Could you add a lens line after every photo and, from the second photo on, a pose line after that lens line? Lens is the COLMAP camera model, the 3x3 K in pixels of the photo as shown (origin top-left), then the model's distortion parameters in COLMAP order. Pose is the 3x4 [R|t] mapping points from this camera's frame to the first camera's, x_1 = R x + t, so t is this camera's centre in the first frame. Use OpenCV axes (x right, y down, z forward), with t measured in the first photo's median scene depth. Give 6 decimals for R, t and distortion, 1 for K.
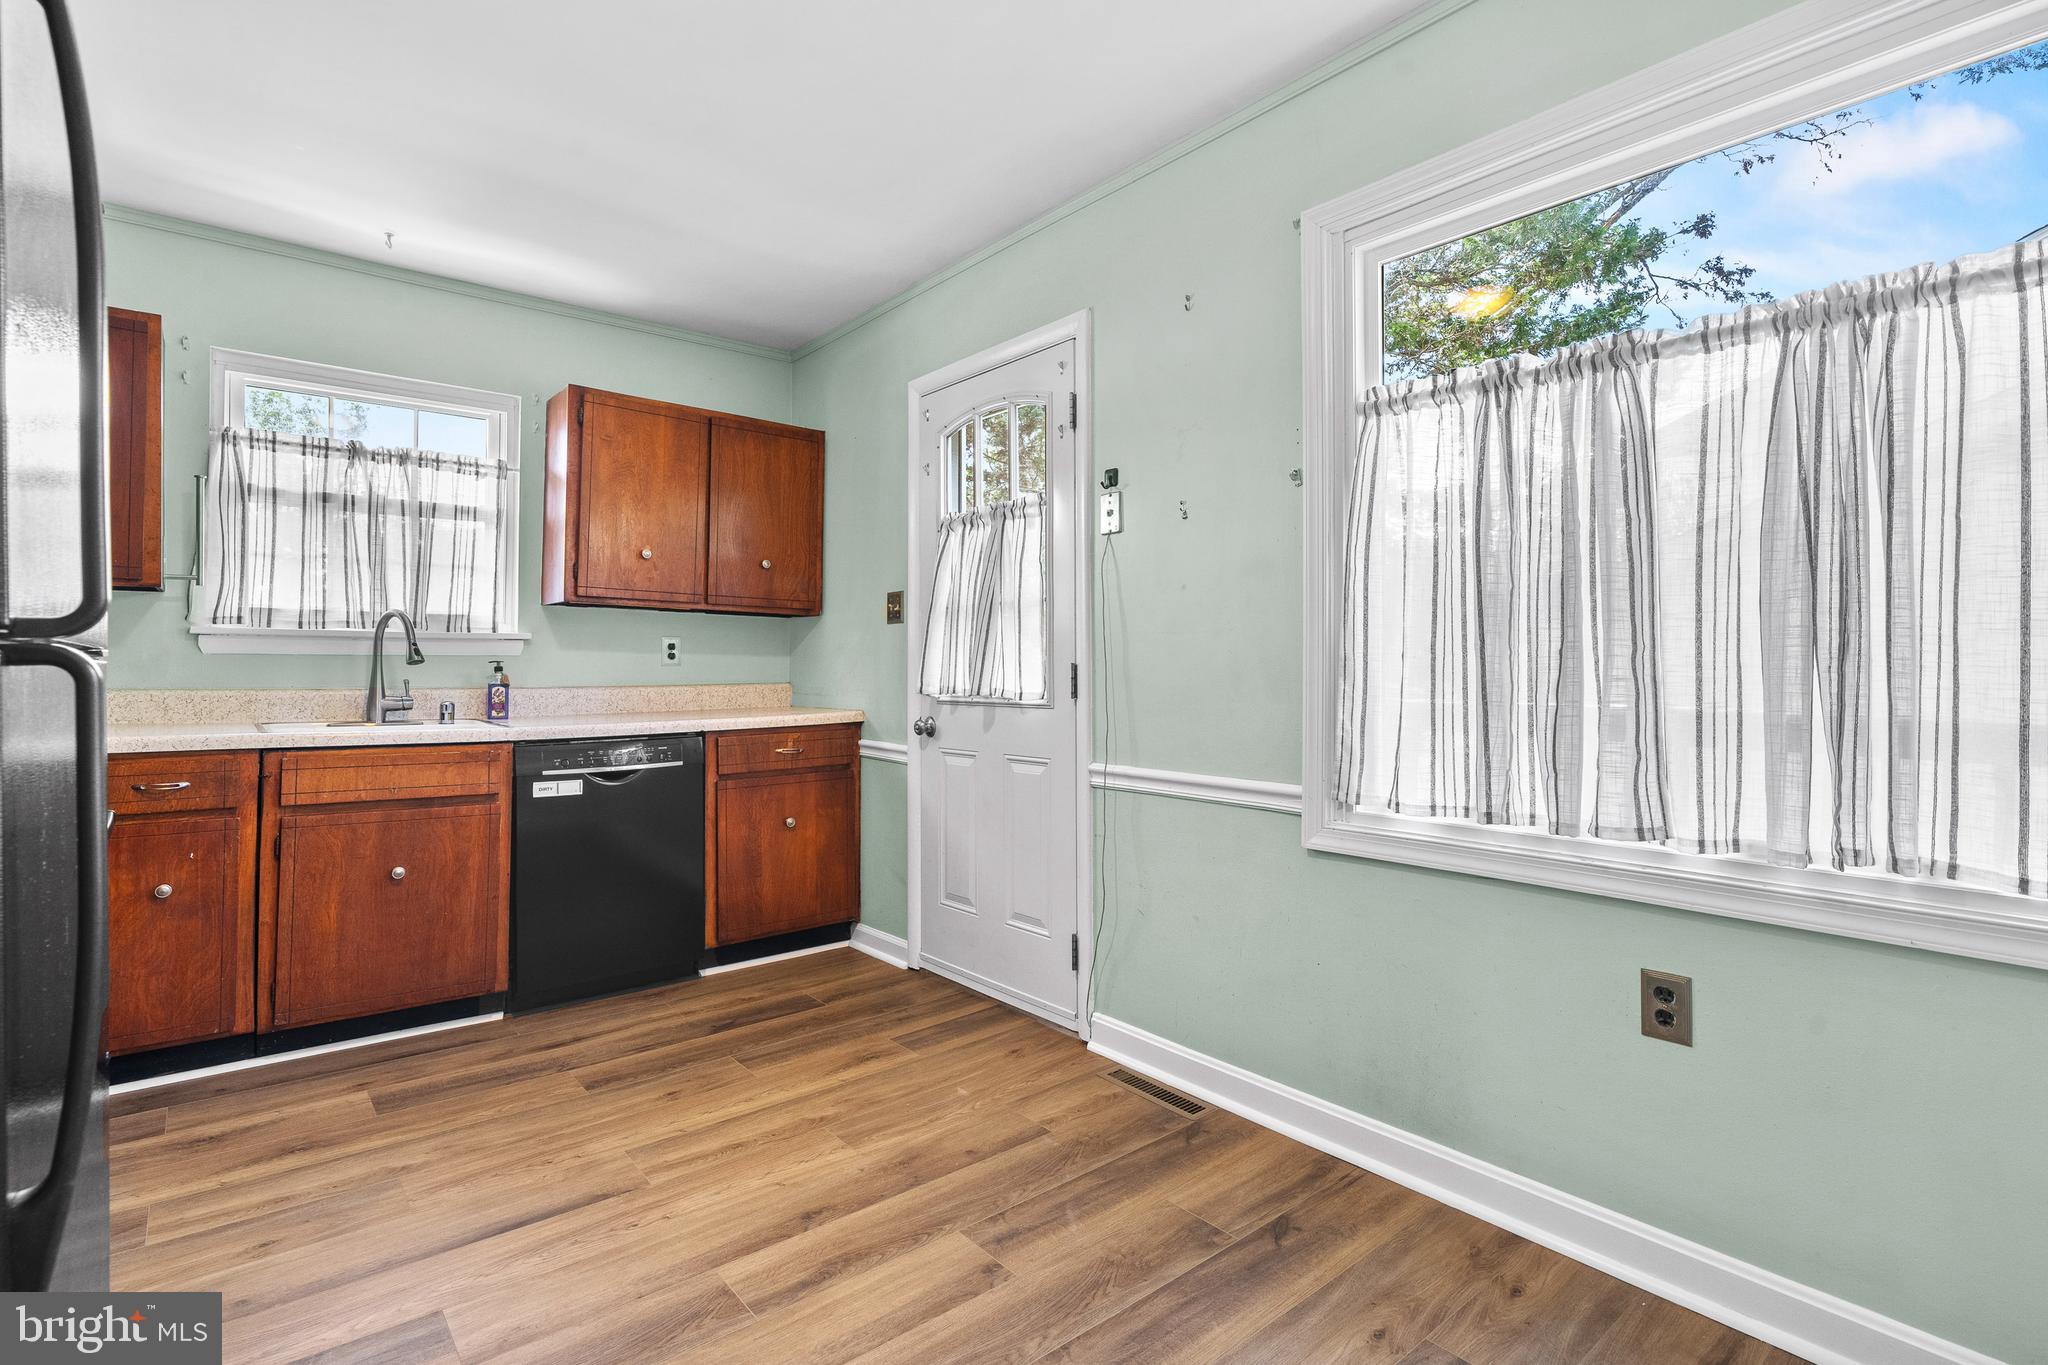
lens RADIAL K [[974.7, 0, 1006.6], [0, 974.7, 666.6], [0, 0, 1]] dist [0.000403, 0.002107]
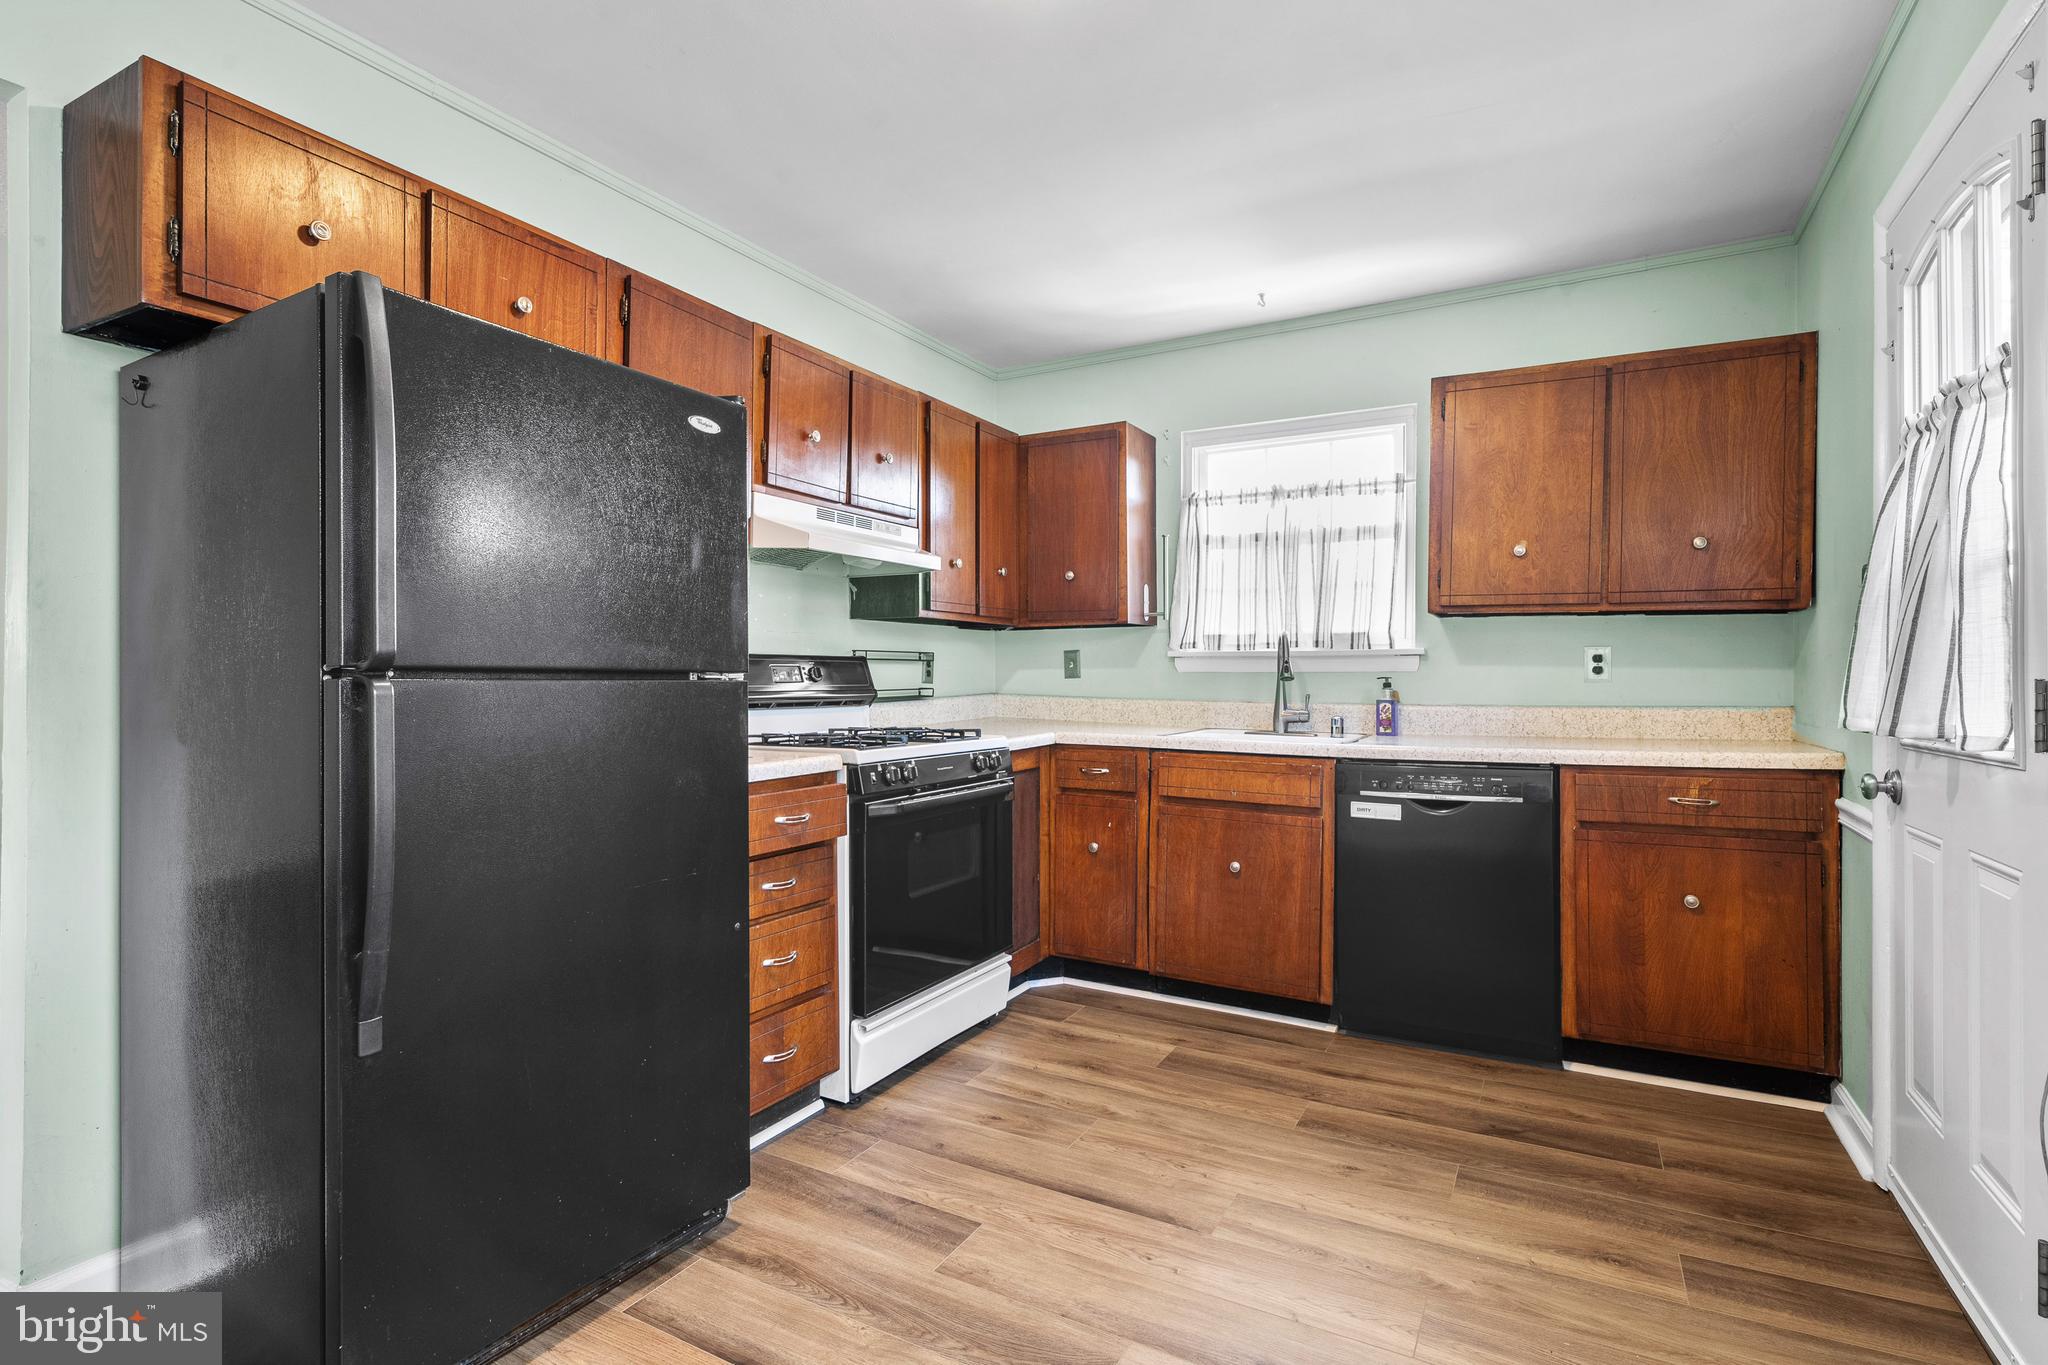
lens RADIAL K [[974.7, 0, 1019.6], [0, 974.7, 685.3], [0, 0, 1]] dist [0.000403, 0.002107]
pose [[0.386990, 0.004344, -0.922074, 0.275173], [-0.001346, 0.999991, 0.004146, -0.001308], [0.922083, -0.000363, 0.386992, 0.300382]]
